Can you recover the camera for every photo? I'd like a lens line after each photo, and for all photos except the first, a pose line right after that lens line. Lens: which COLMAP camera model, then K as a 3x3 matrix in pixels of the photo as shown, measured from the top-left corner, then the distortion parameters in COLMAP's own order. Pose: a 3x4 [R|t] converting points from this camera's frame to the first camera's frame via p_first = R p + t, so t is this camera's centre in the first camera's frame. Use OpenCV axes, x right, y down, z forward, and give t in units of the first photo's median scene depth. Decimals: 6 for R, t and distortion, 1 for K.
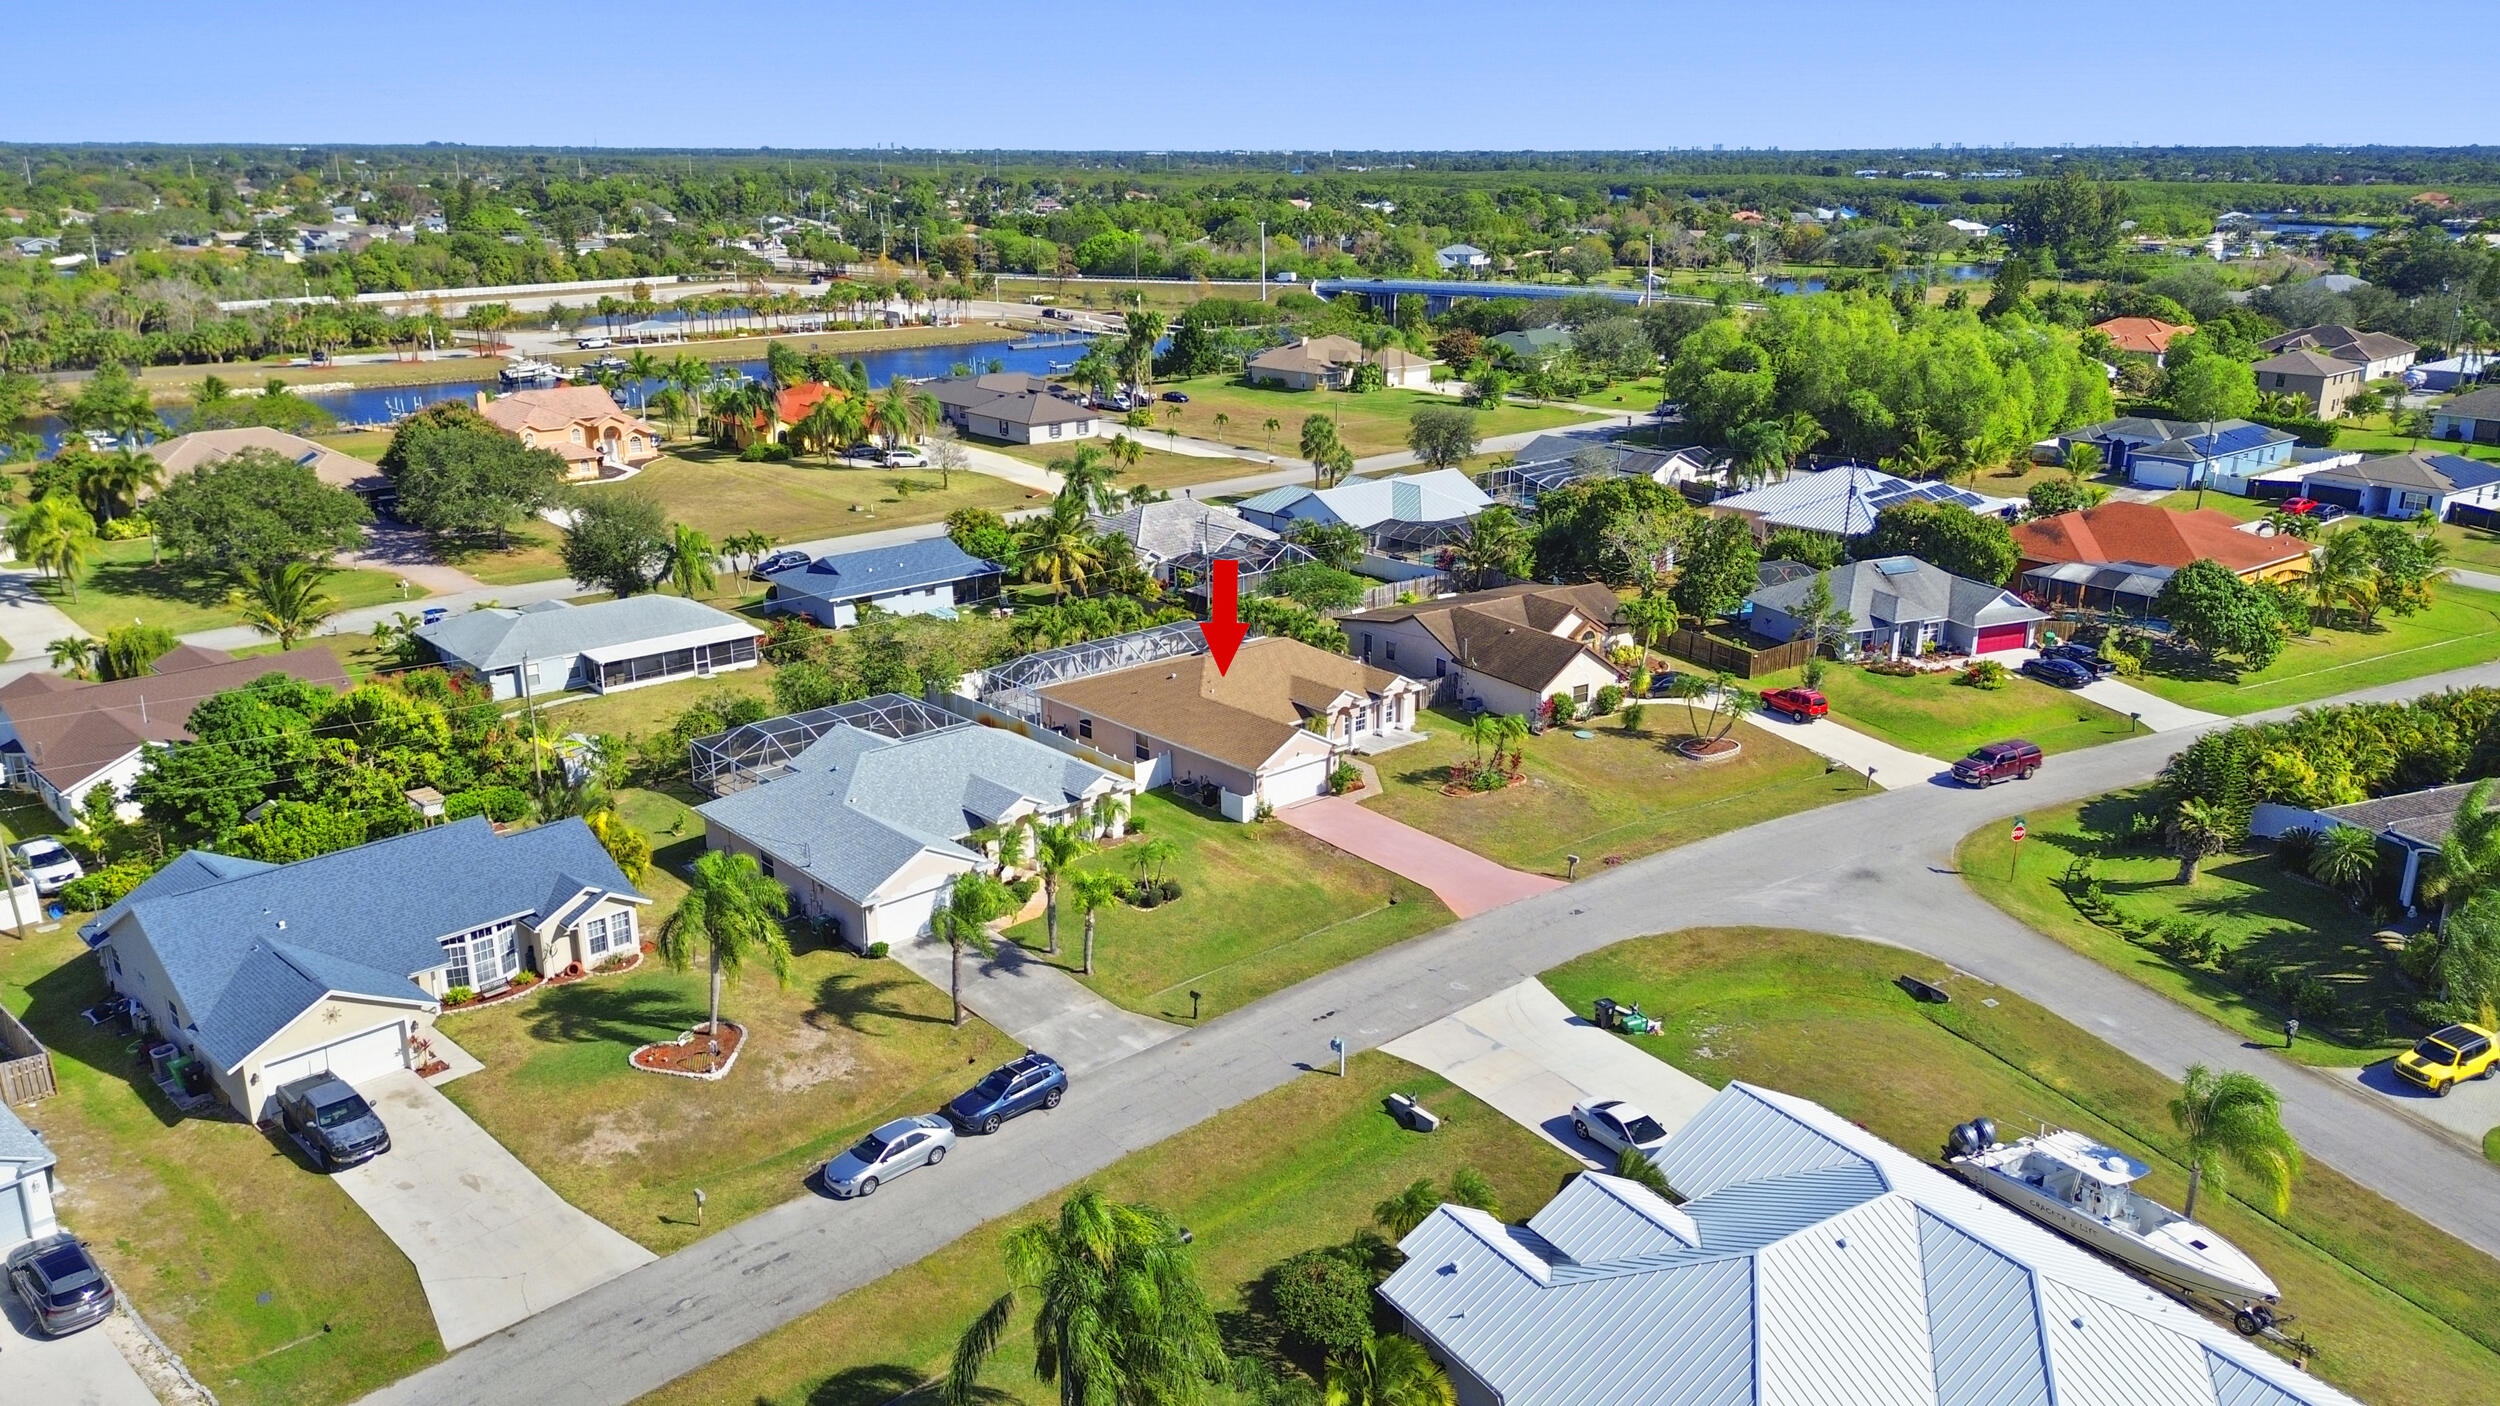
lens RADIAL K [[1727.4, 0, 1250.0], [0, 1727.4, 703.0], [0, 0, 1]] dist [0.031046, -0.002665]
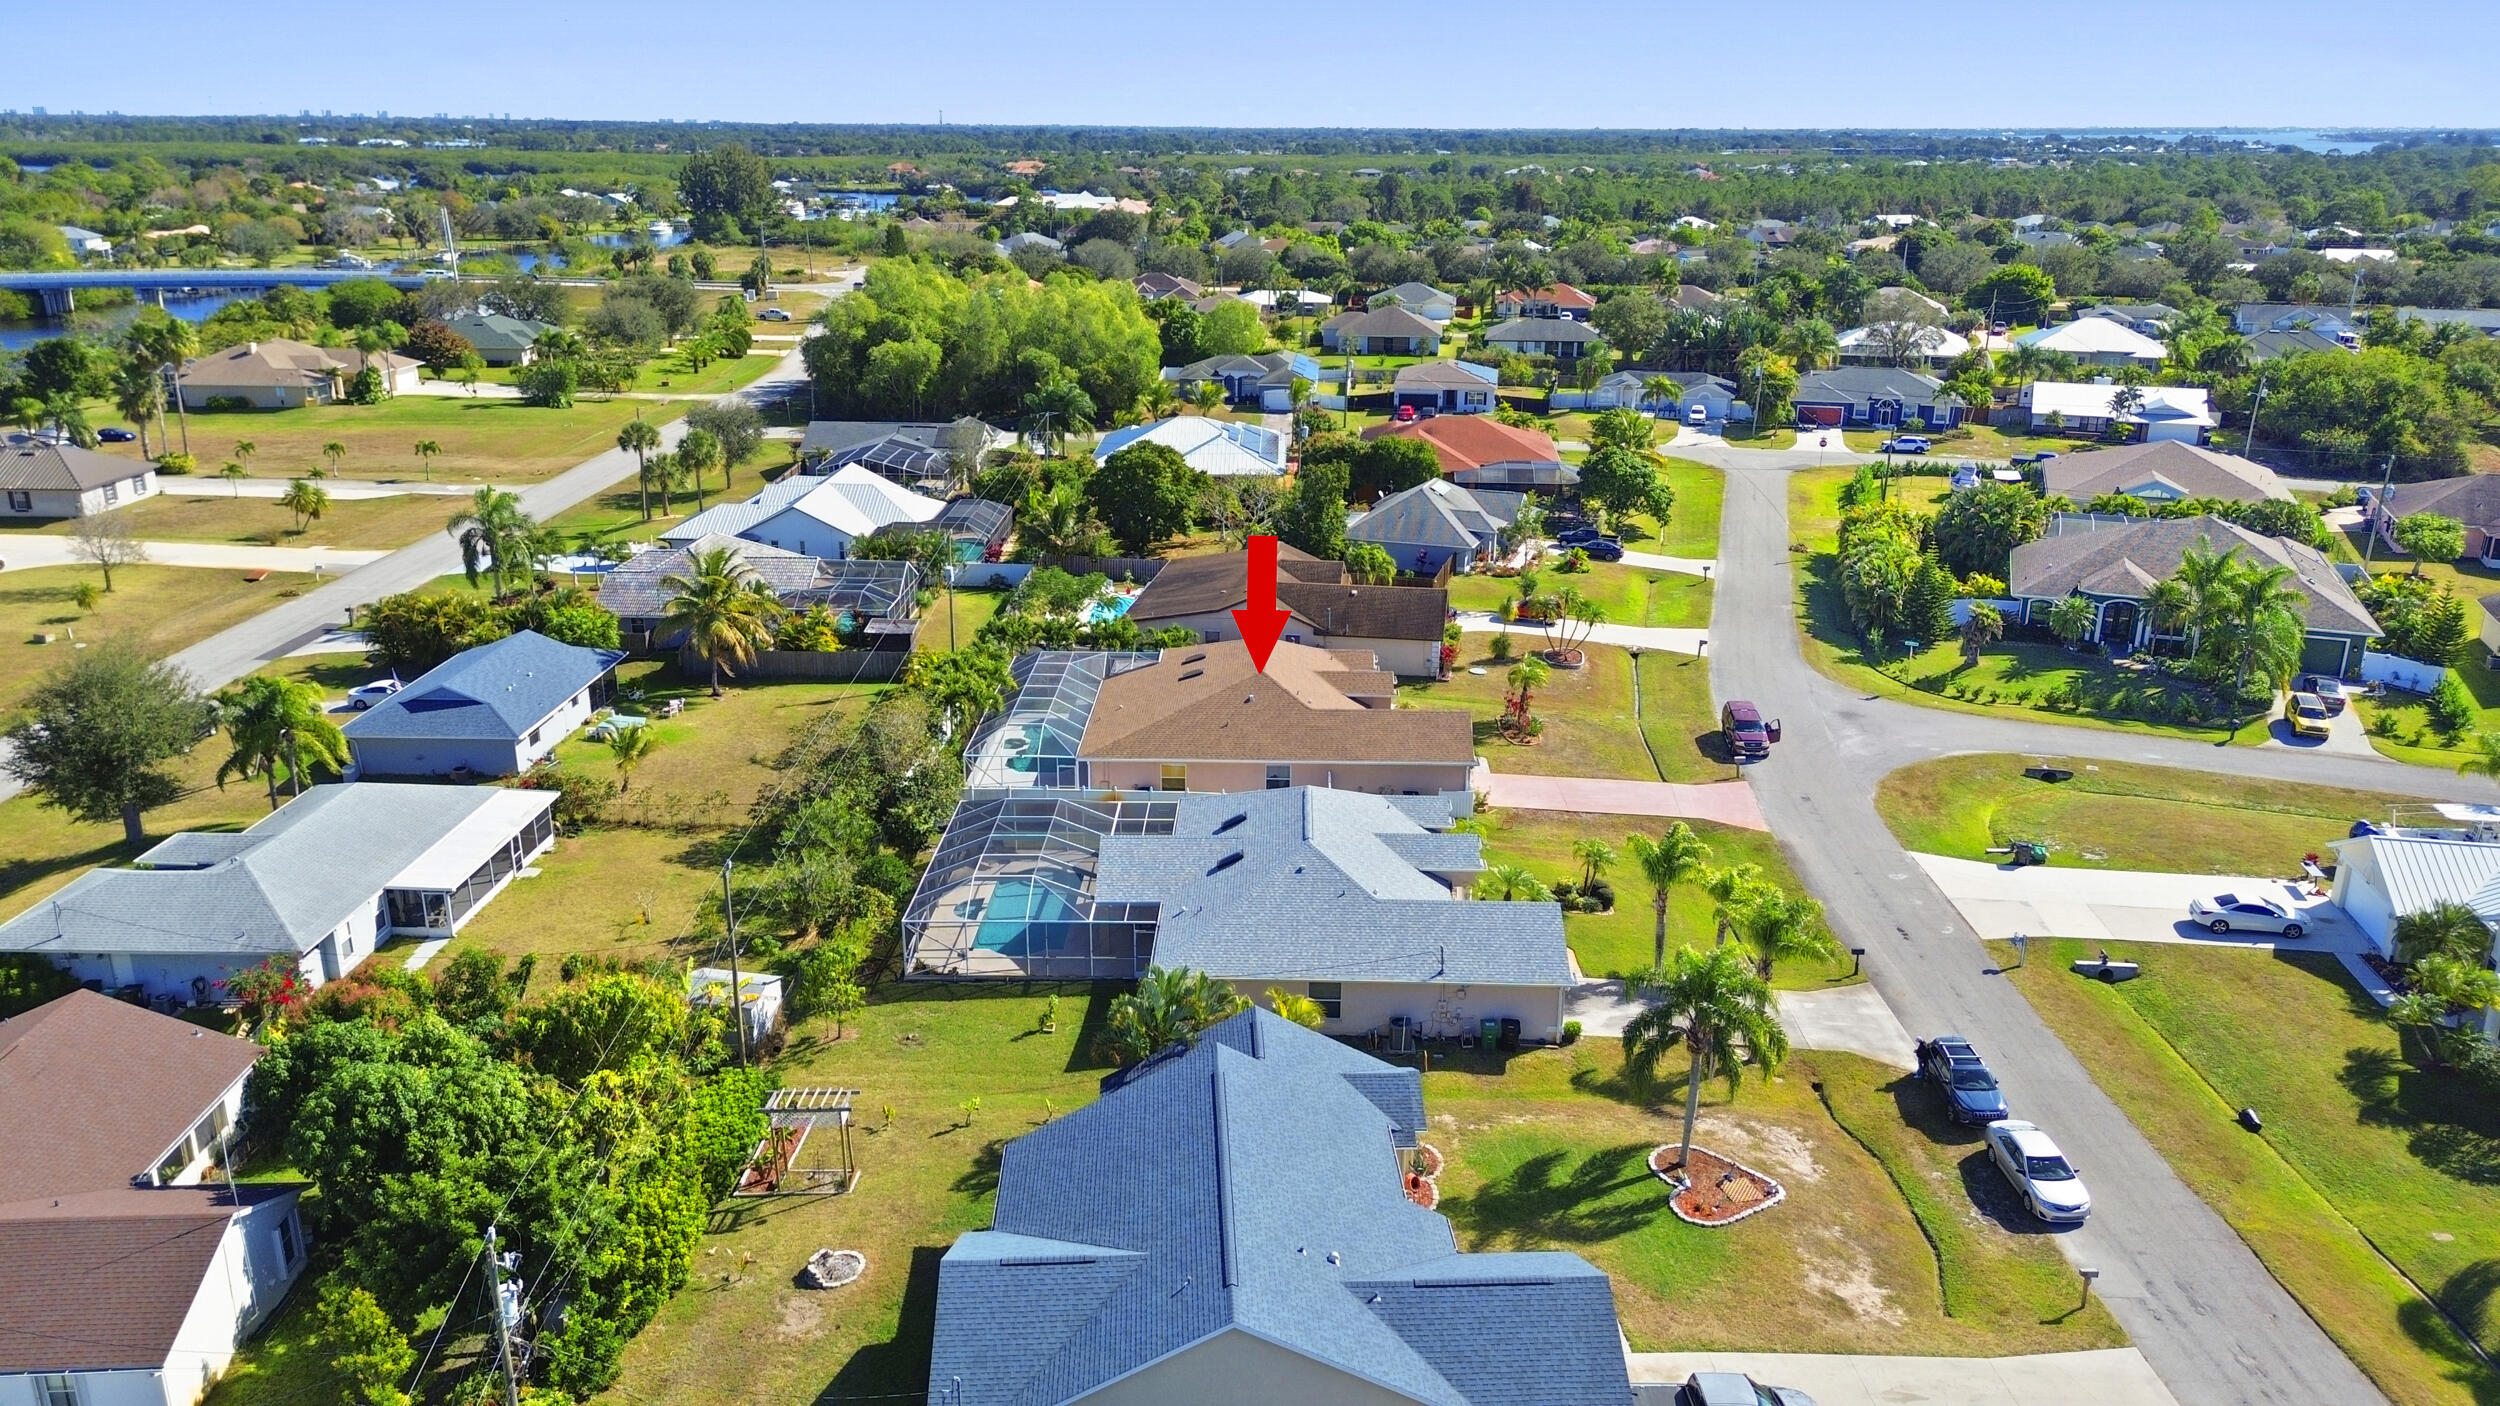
lens RADIAL K [[1657.2, 0, 1250.0], [0, 1657.2, 703.0], [0, 0, 1]] dist [0.036549, -0.001023]
pose [[0.706396, -0.227230, 0.670351, -0.638507], [0.209149, 0.971788, 0.109014, -0.110354], [-0.676211, 0.063196, 0.733992, 0.346092]]
